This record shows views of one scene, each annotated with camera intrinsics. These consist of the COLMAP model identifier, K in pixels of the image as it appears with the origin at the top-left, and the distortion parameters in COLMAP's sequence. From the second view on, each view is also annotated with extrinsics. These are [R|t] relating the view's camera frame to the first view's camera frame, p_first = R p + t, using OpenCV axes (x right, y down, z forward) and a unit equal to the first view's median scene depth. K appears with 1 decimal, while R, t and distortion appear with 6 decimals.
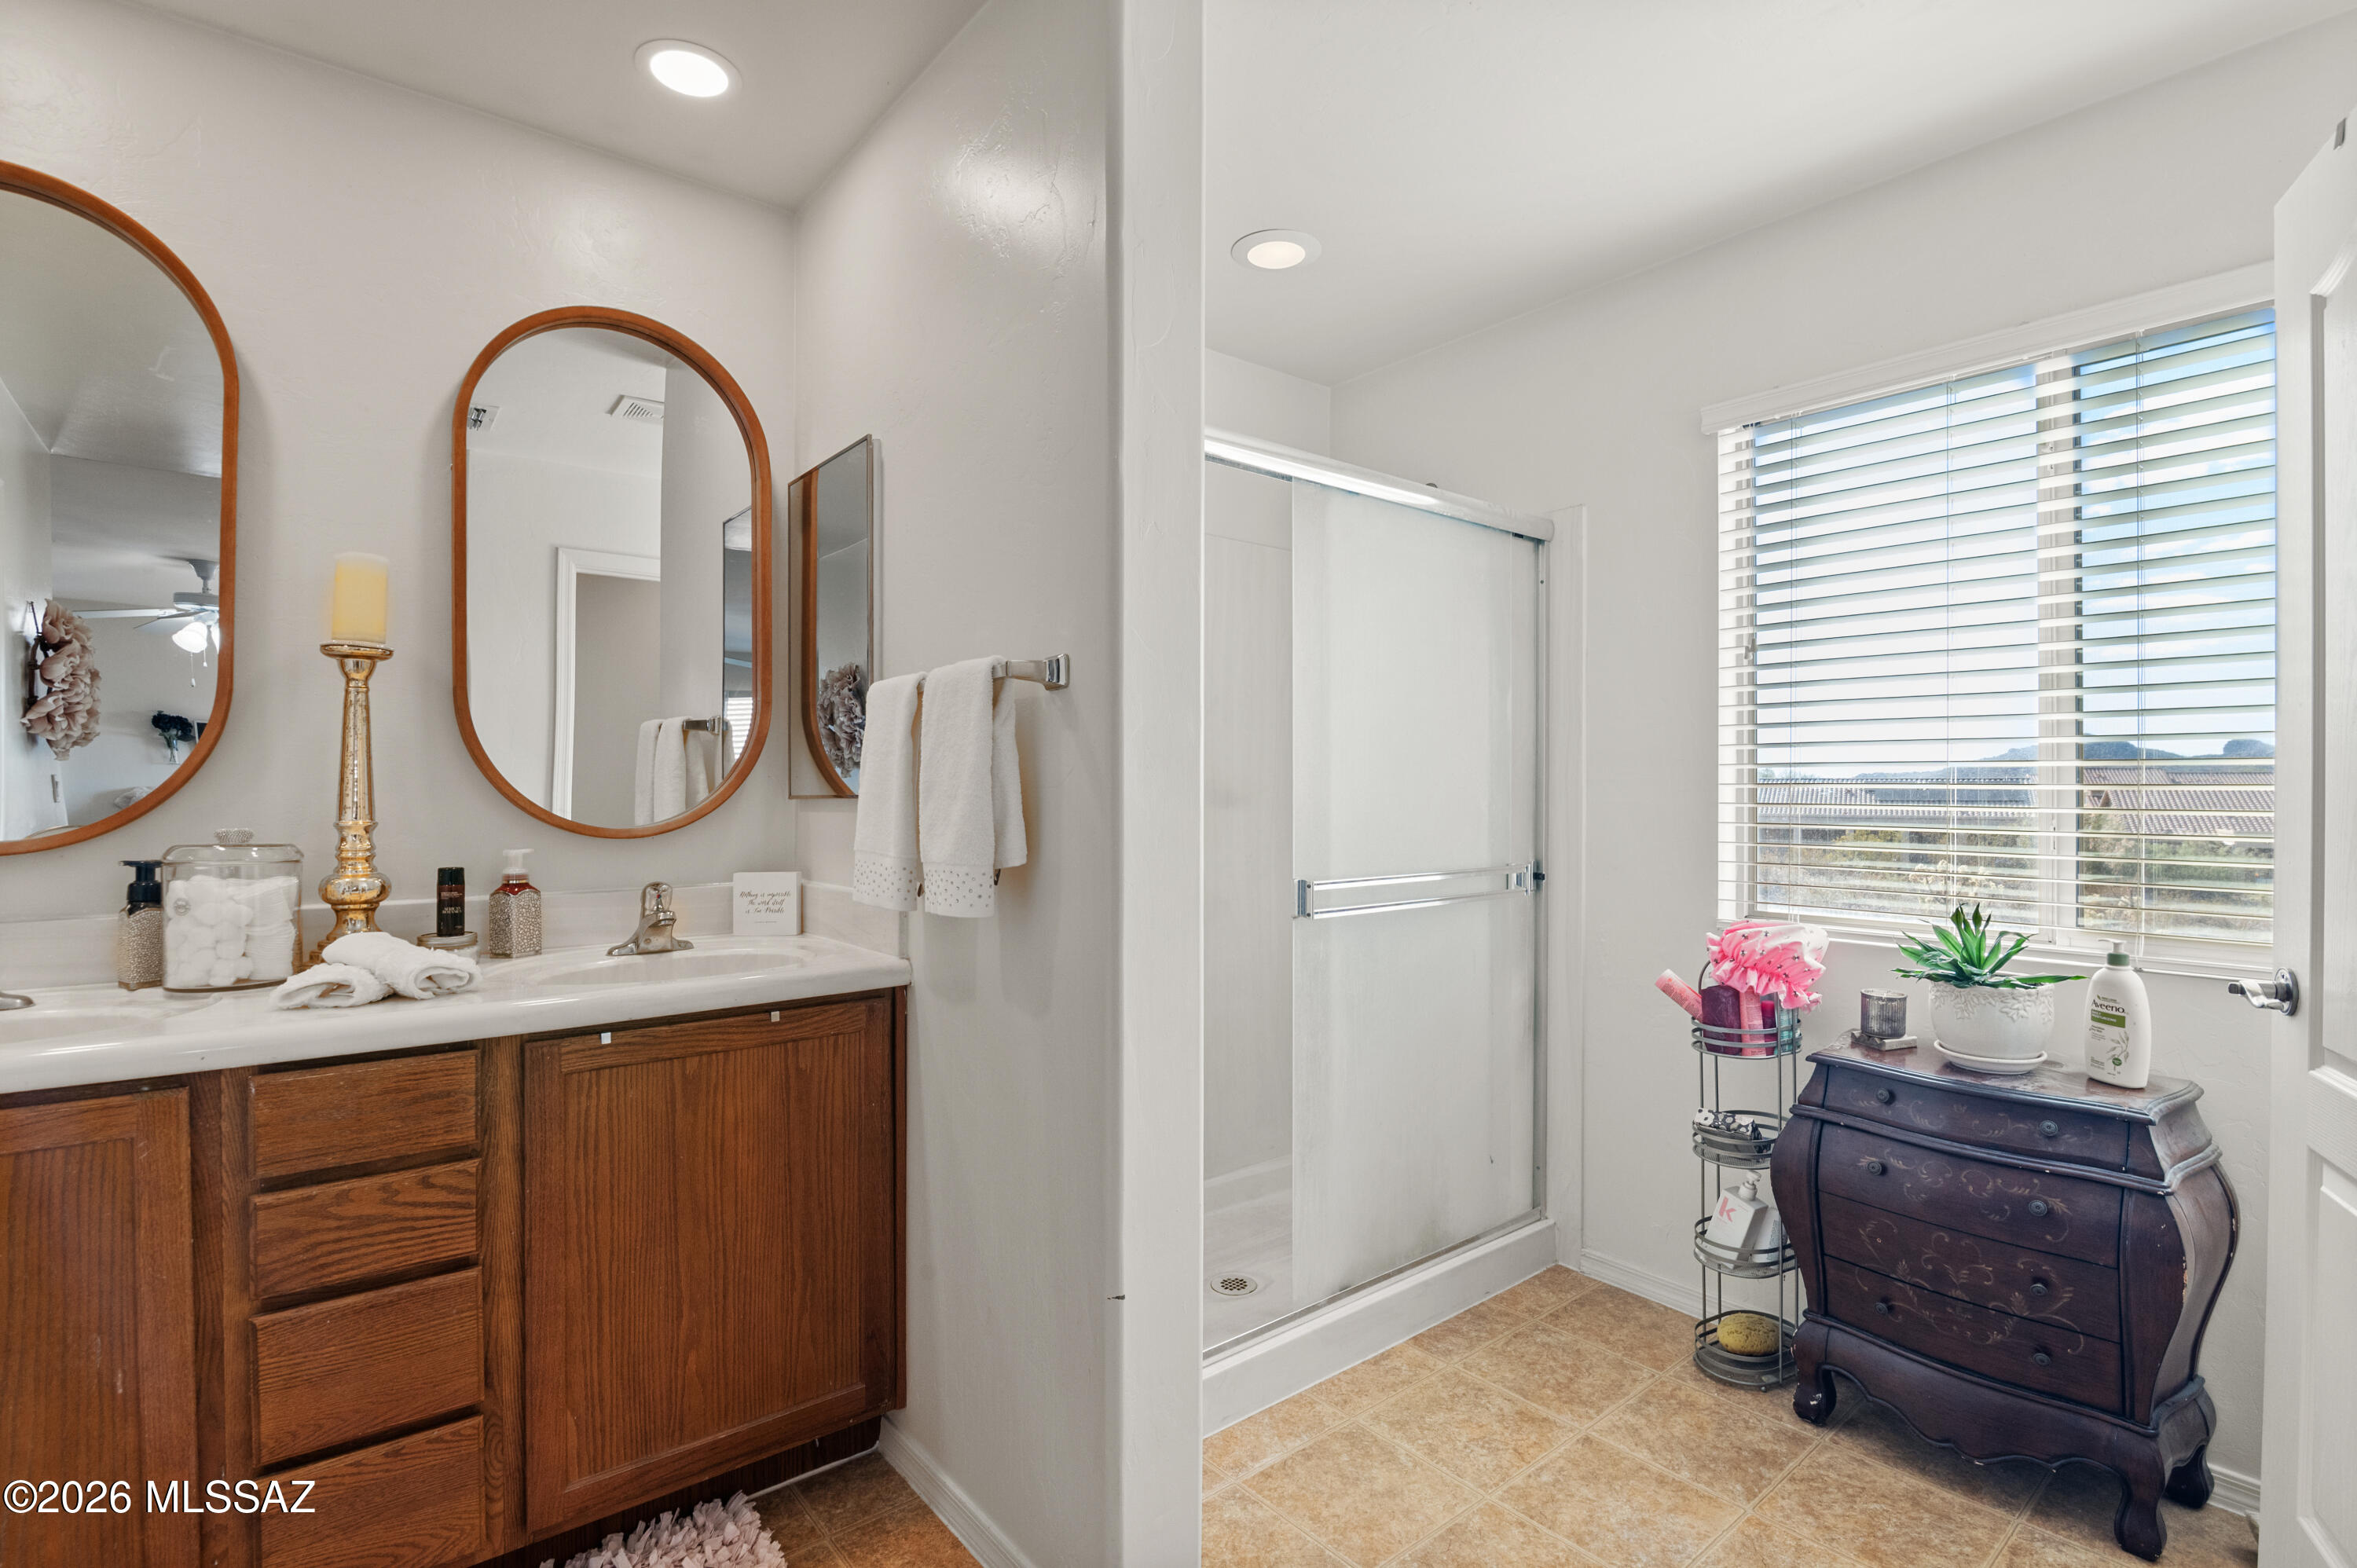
lens RADIAL K [[1103.6, 0, 1176.4], [0, 1103.6, 788.3], [0, 0, 1]] dist [-0.021176, 0.001863]
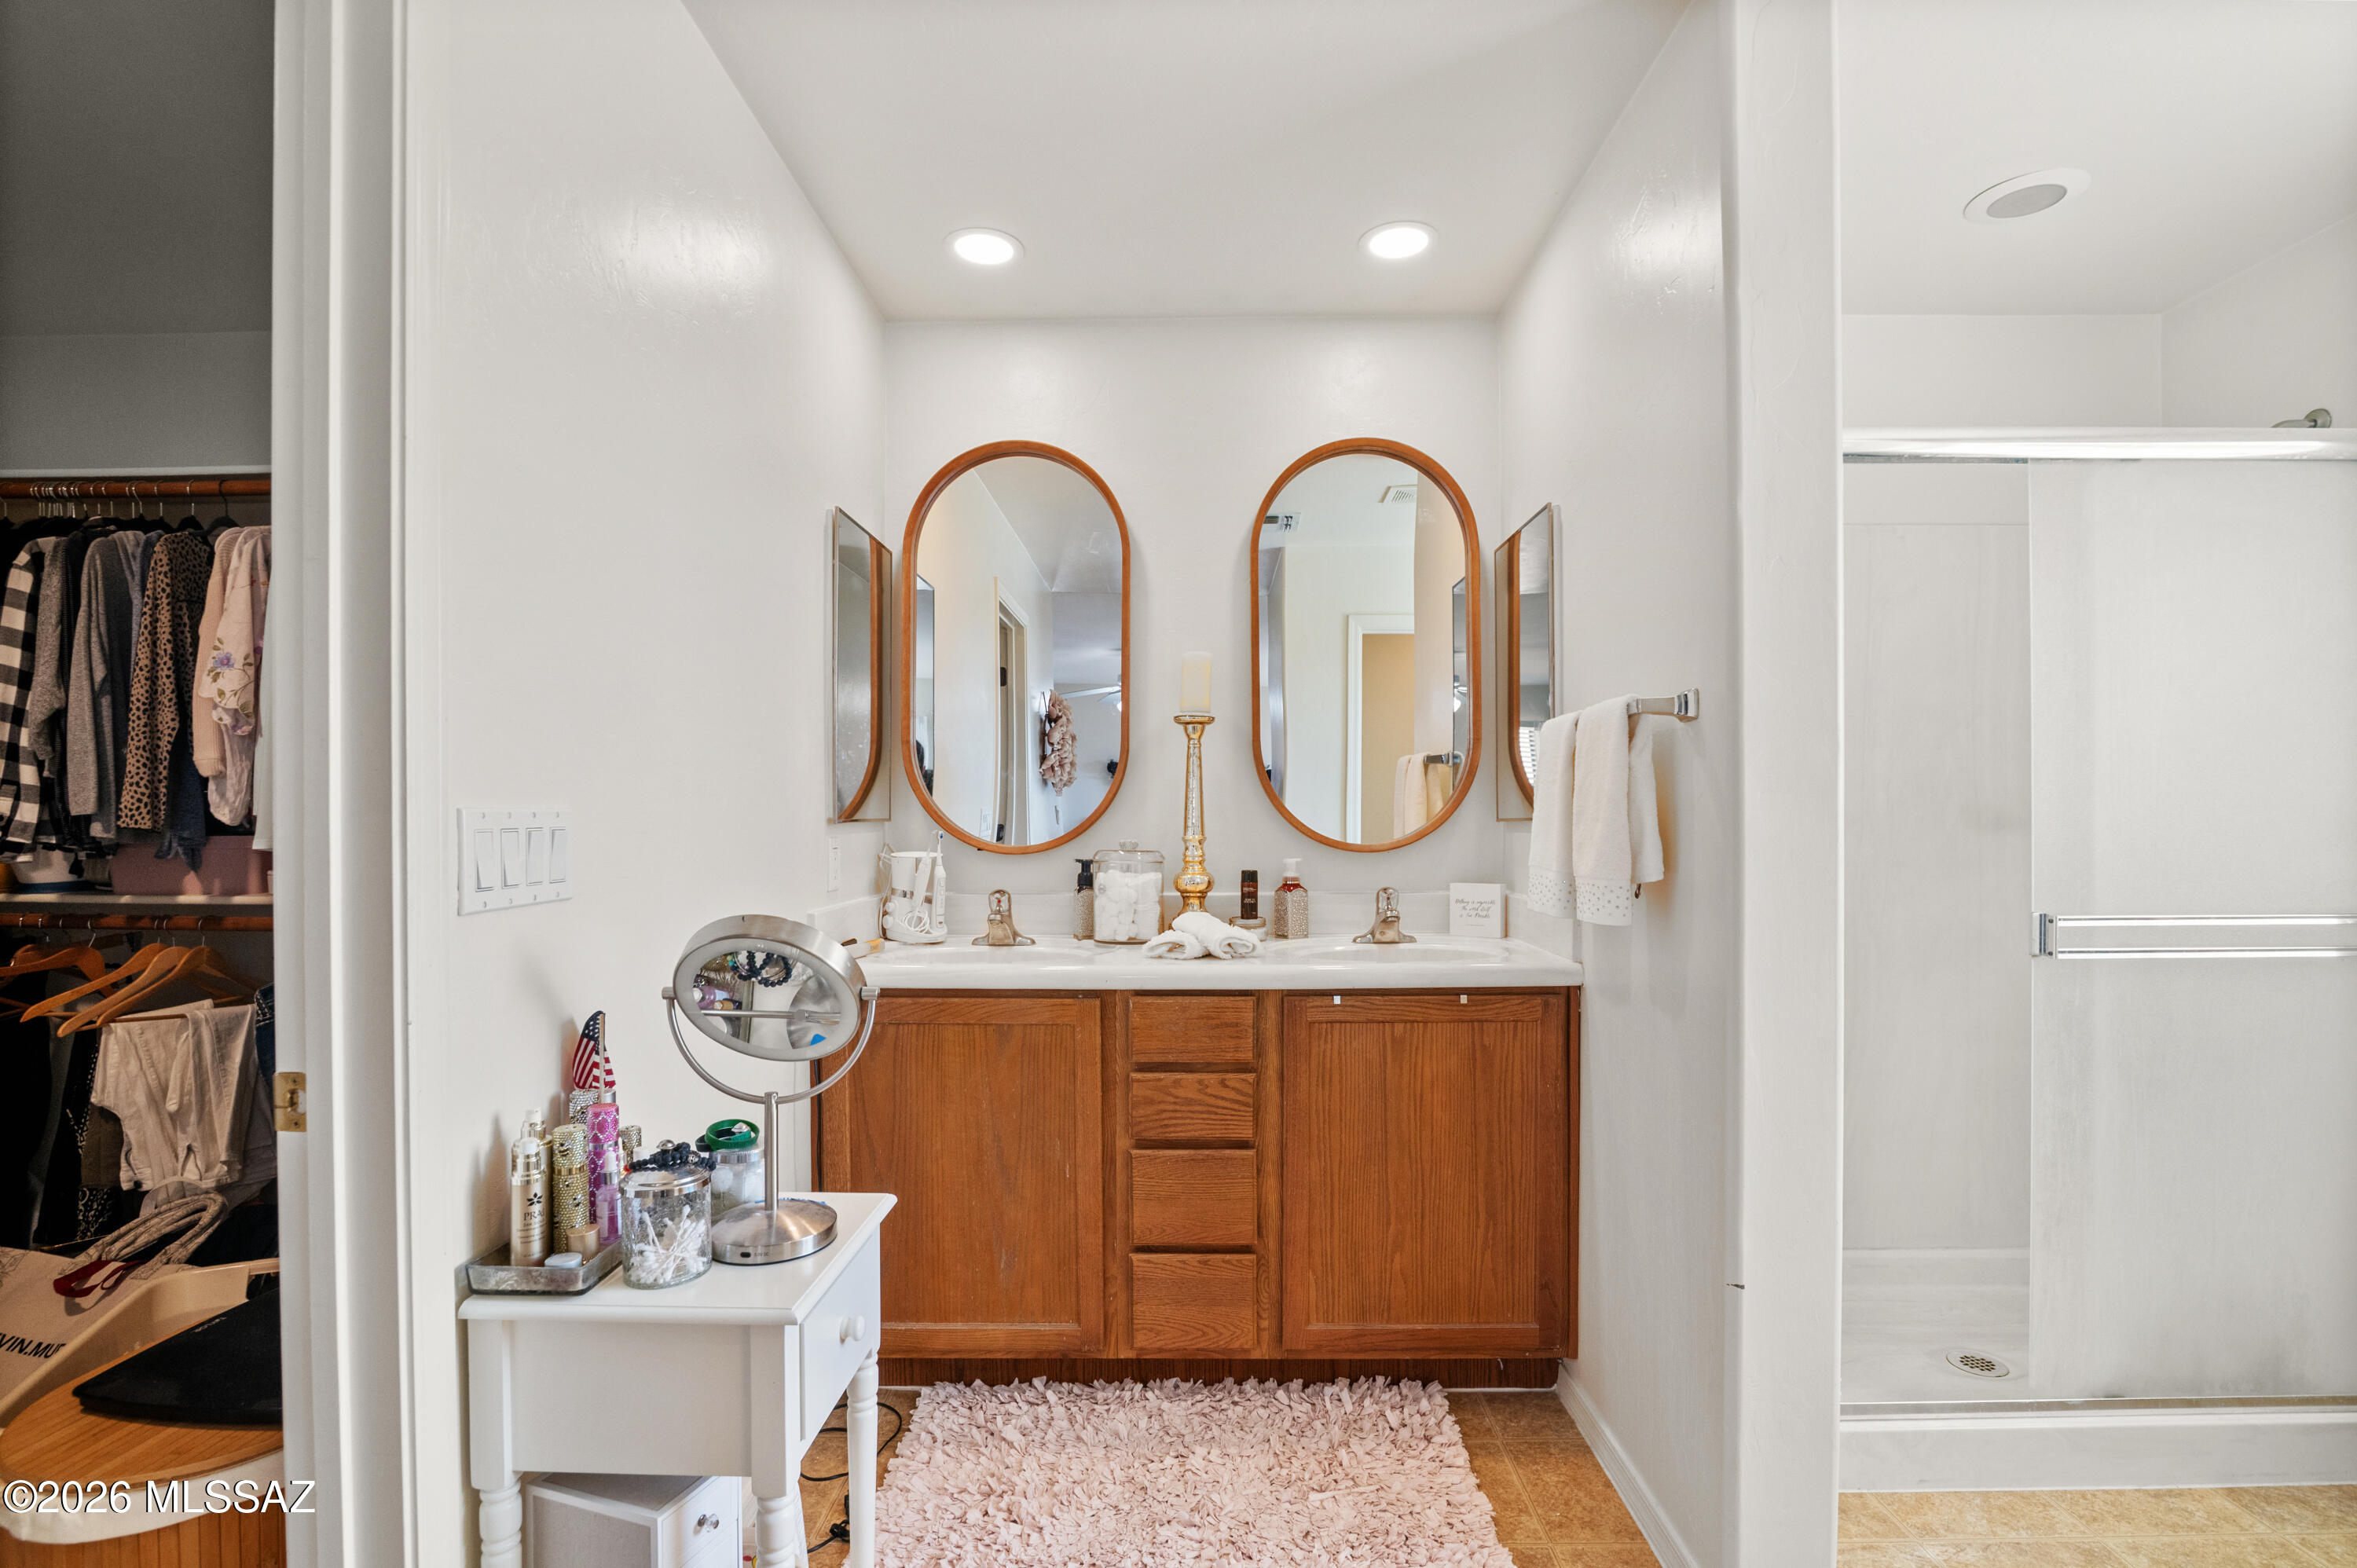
lens RADIAL K [[1103.6, 0, 1178.5], [0, 1103.6, 808.1], [0, 0, 1]] dist [-0.021176, 0.001863]
pose [[0.764260, -0.006490, -0.644876, 0.181352], [0.004503, 0.999979, -0.004726, -0.000446], [0.644893, 0.000708, 0.764273, -0.137958]]
